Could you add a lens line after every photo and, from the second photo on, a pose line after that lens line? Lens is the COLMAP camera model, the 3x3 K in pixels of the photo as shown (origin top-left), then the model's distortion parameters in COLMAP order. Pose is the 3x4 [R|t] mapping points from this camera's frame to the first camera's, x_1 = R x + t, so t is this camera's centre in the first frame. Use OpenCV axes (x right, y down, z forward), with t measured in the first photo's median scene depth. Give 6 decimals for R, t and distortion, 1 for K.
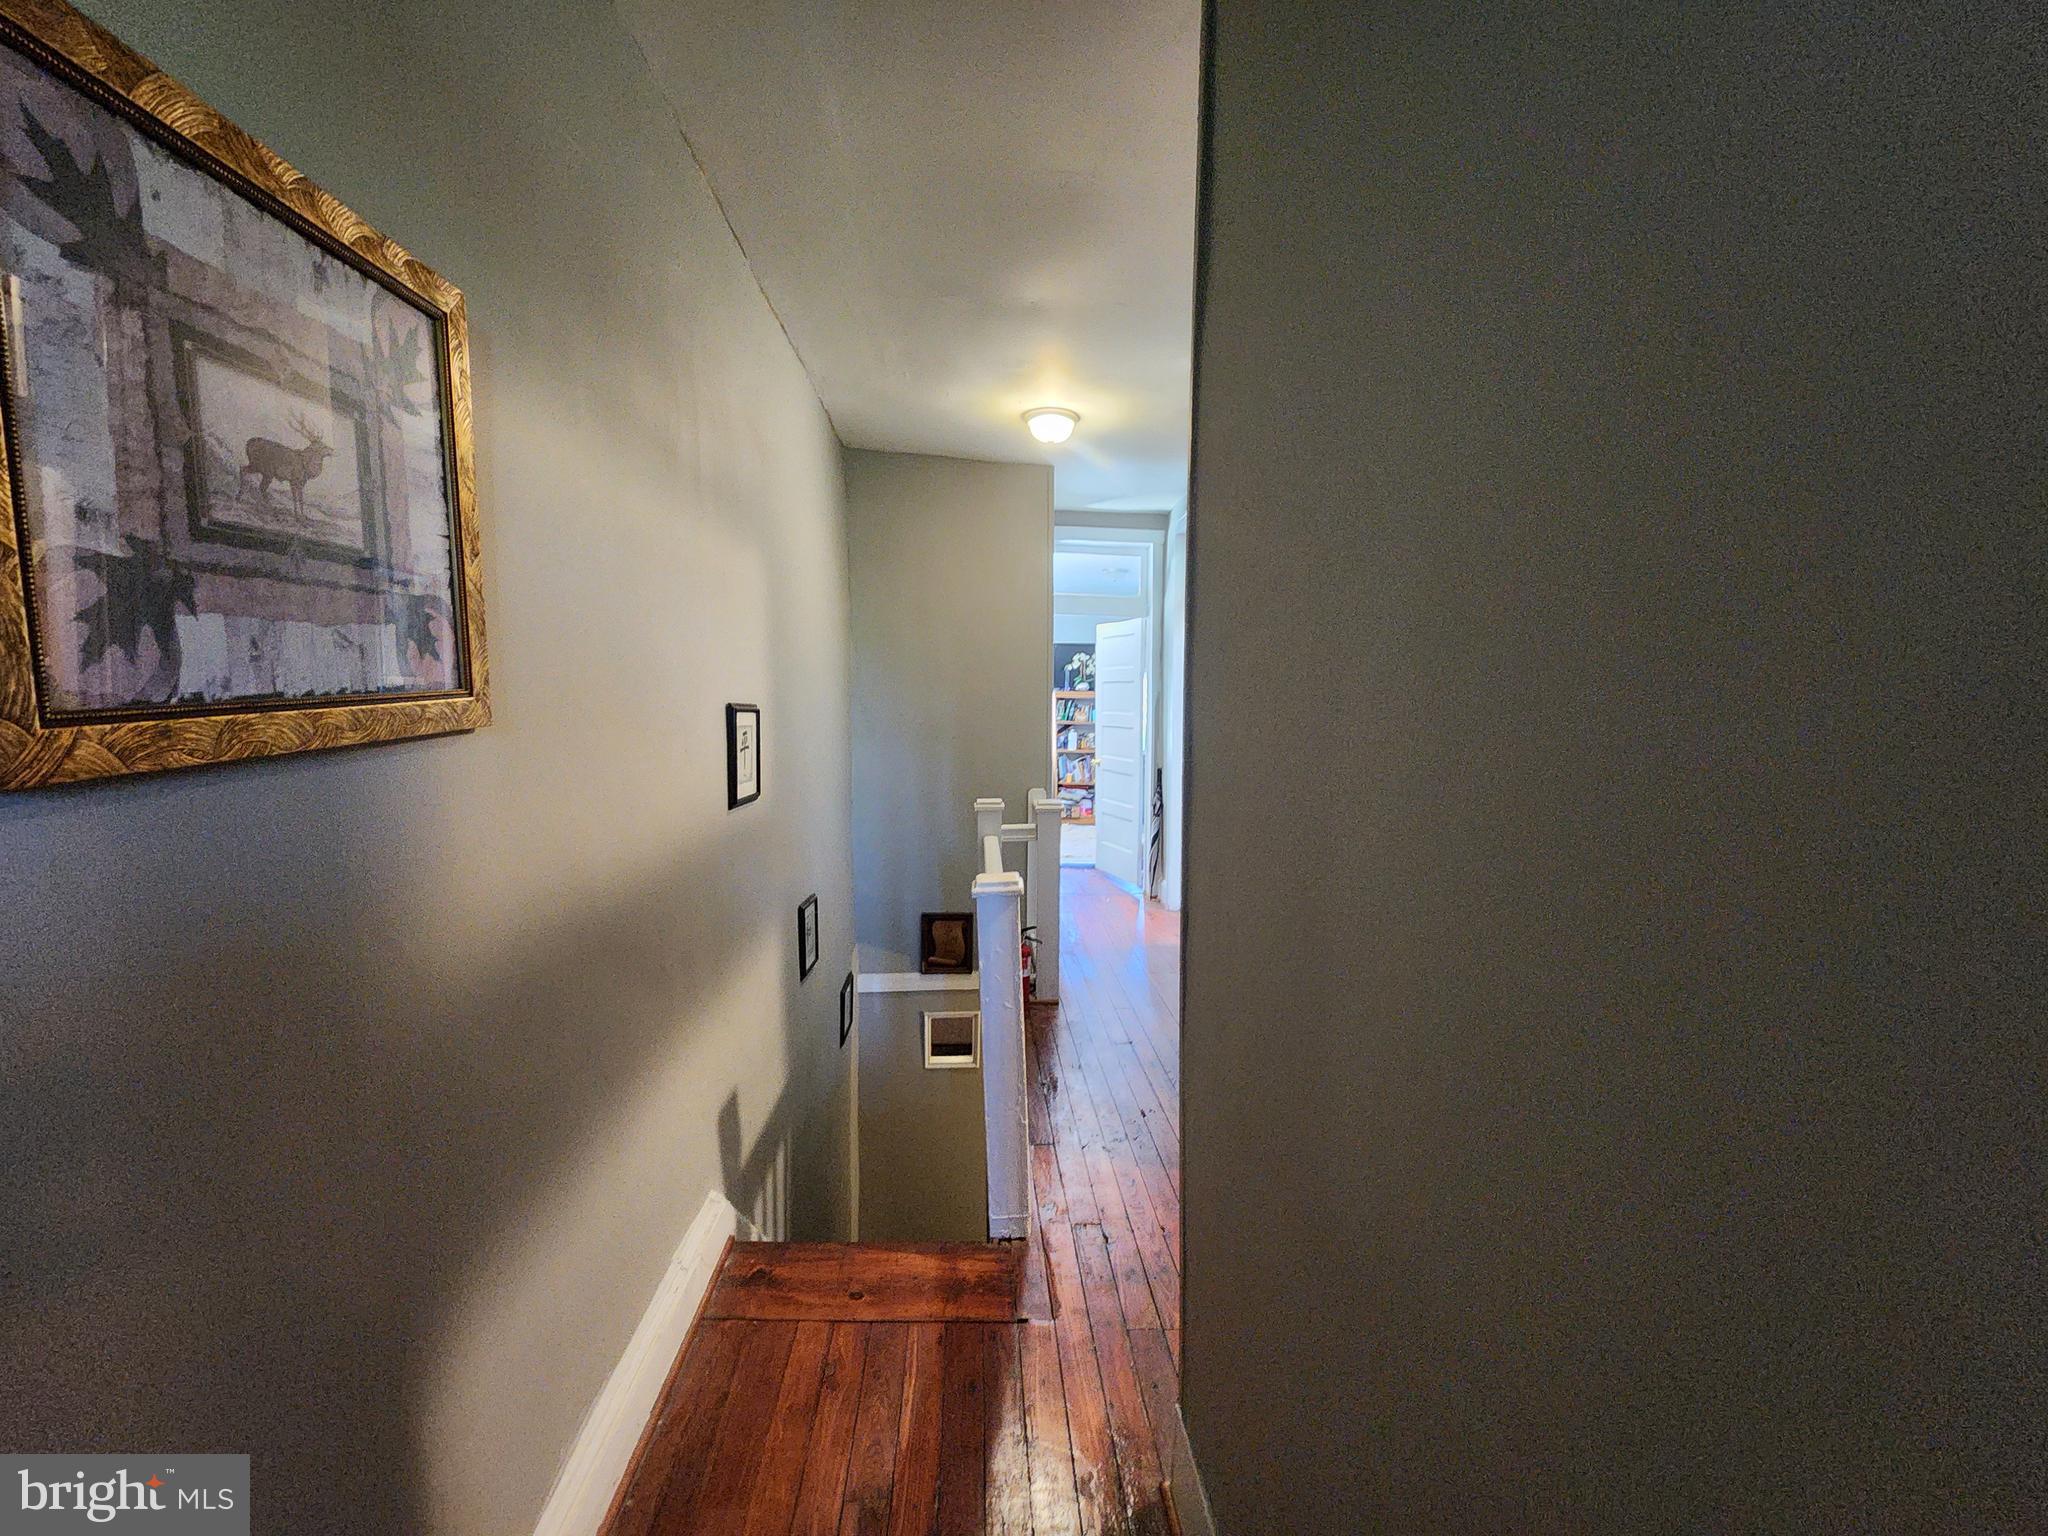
lens RADIAL K [[822.1, 0, 1027.3], [0, 822.1, 781.2], [0, 0, 1]] dist [0.001569, 0.000205]
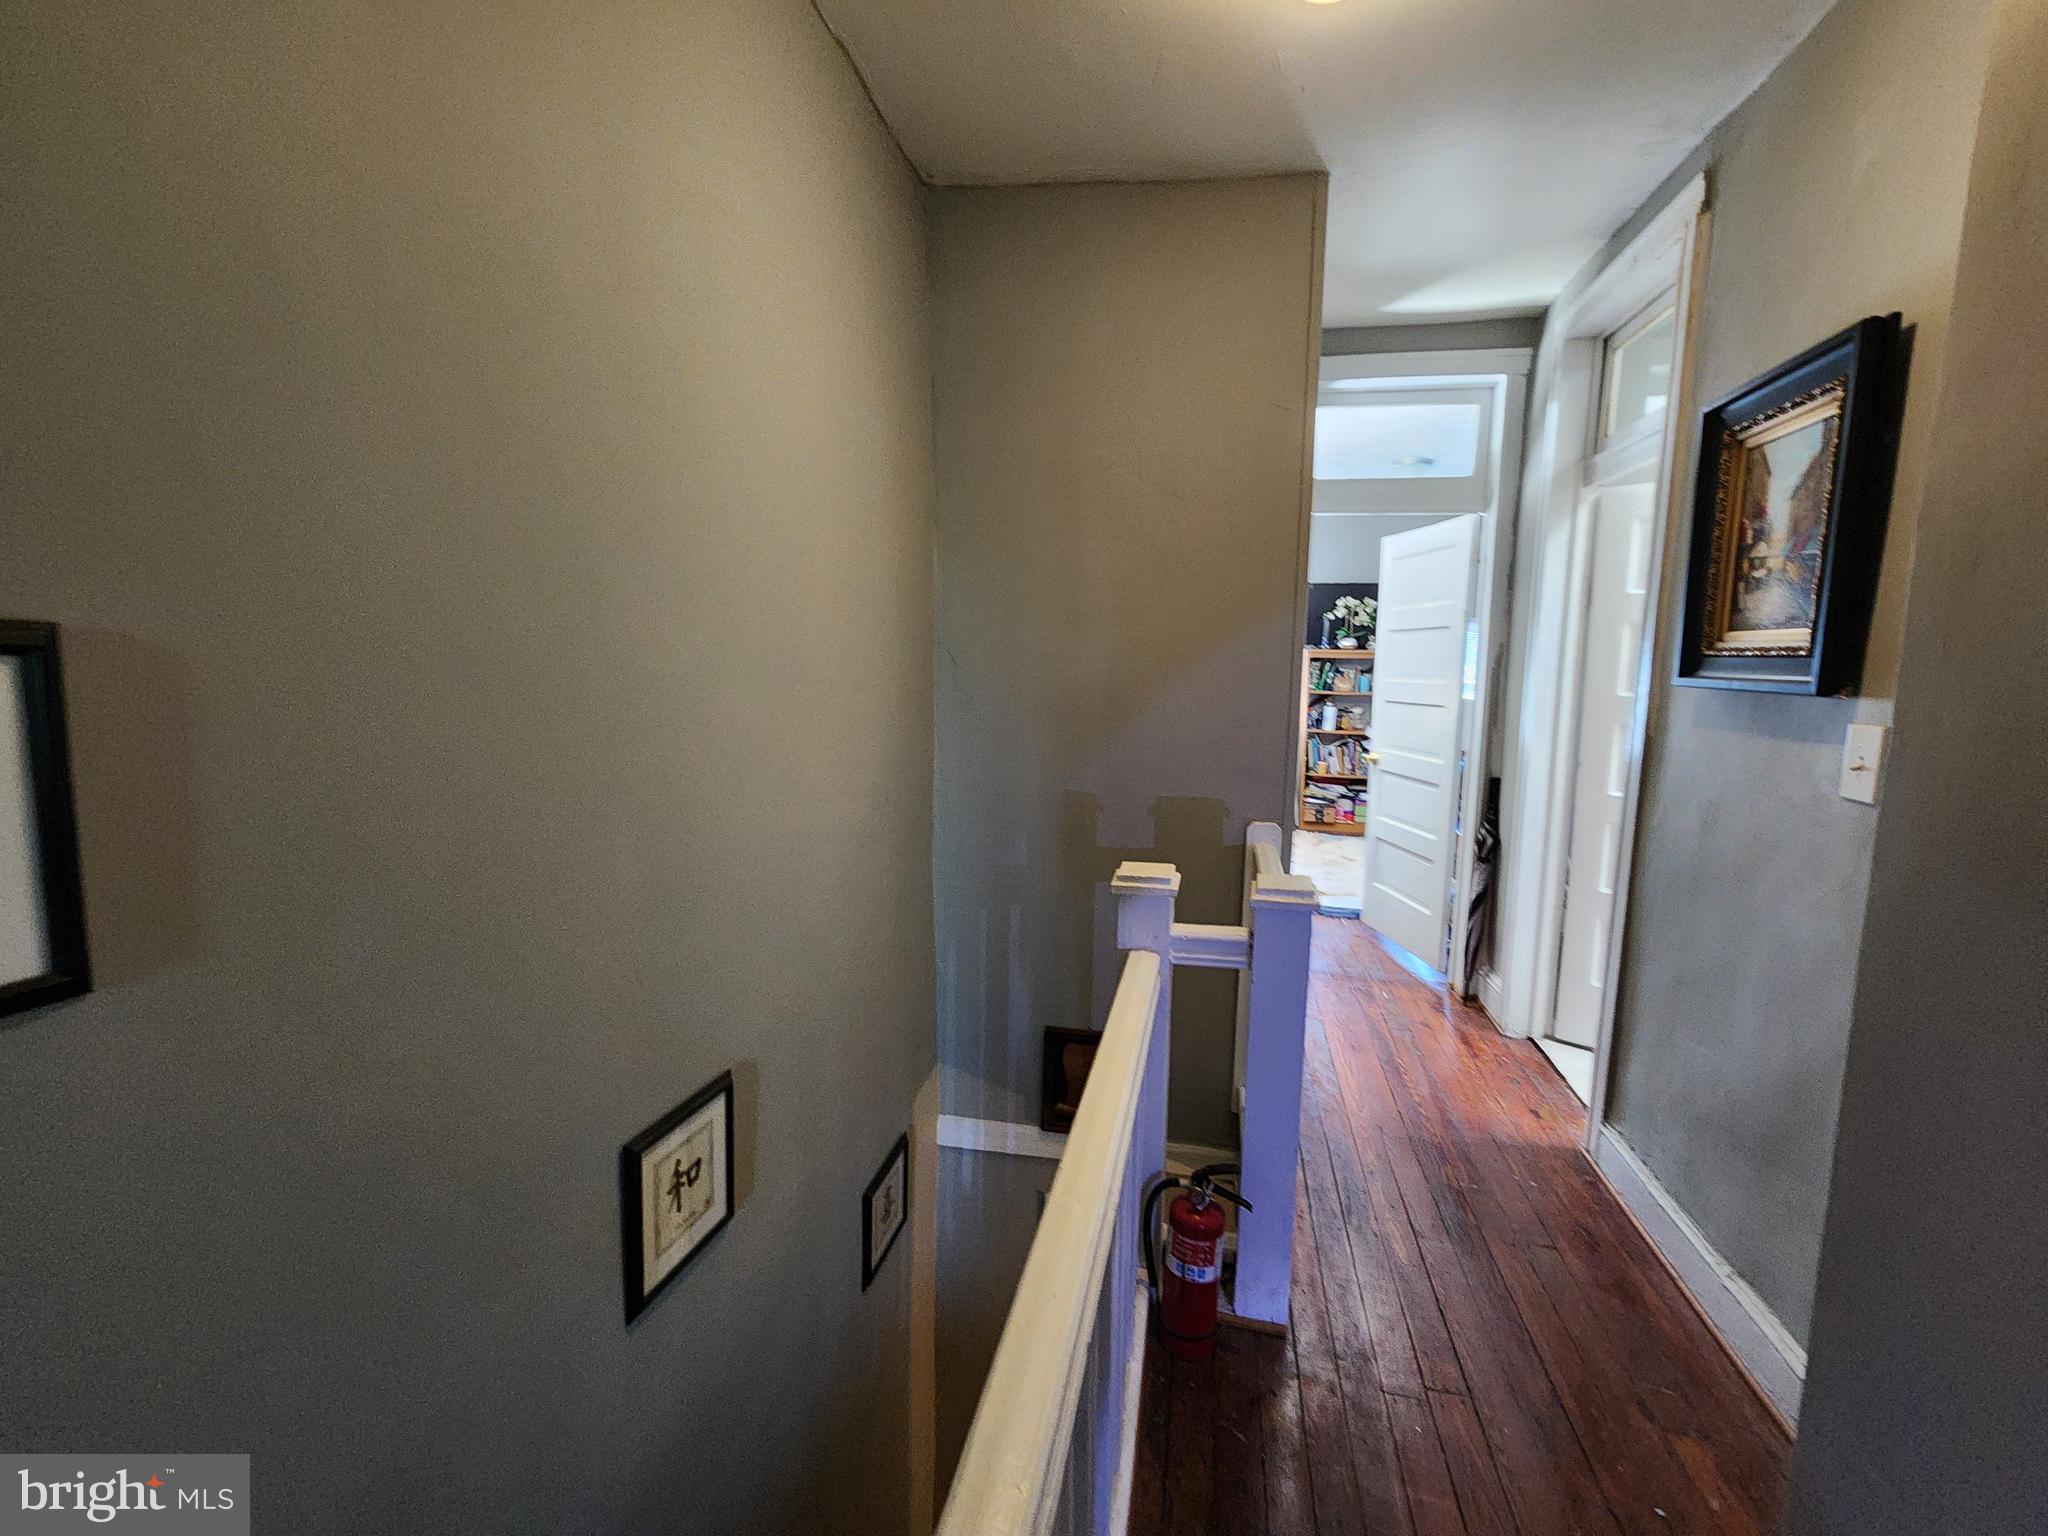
lens RADIAL K [[874.9, 0, 1024.0], [0, 874.9, 768.0], [0, 0, 1]] dist [-0.034298, -0.000004]
pose [[0.961840, 0.047143, -0.269522, 0.004971], [-0.041142, 0.998764, 0.027874, -0.015444], [0.270503, -0.015721, 0.962591, 0.191142]]
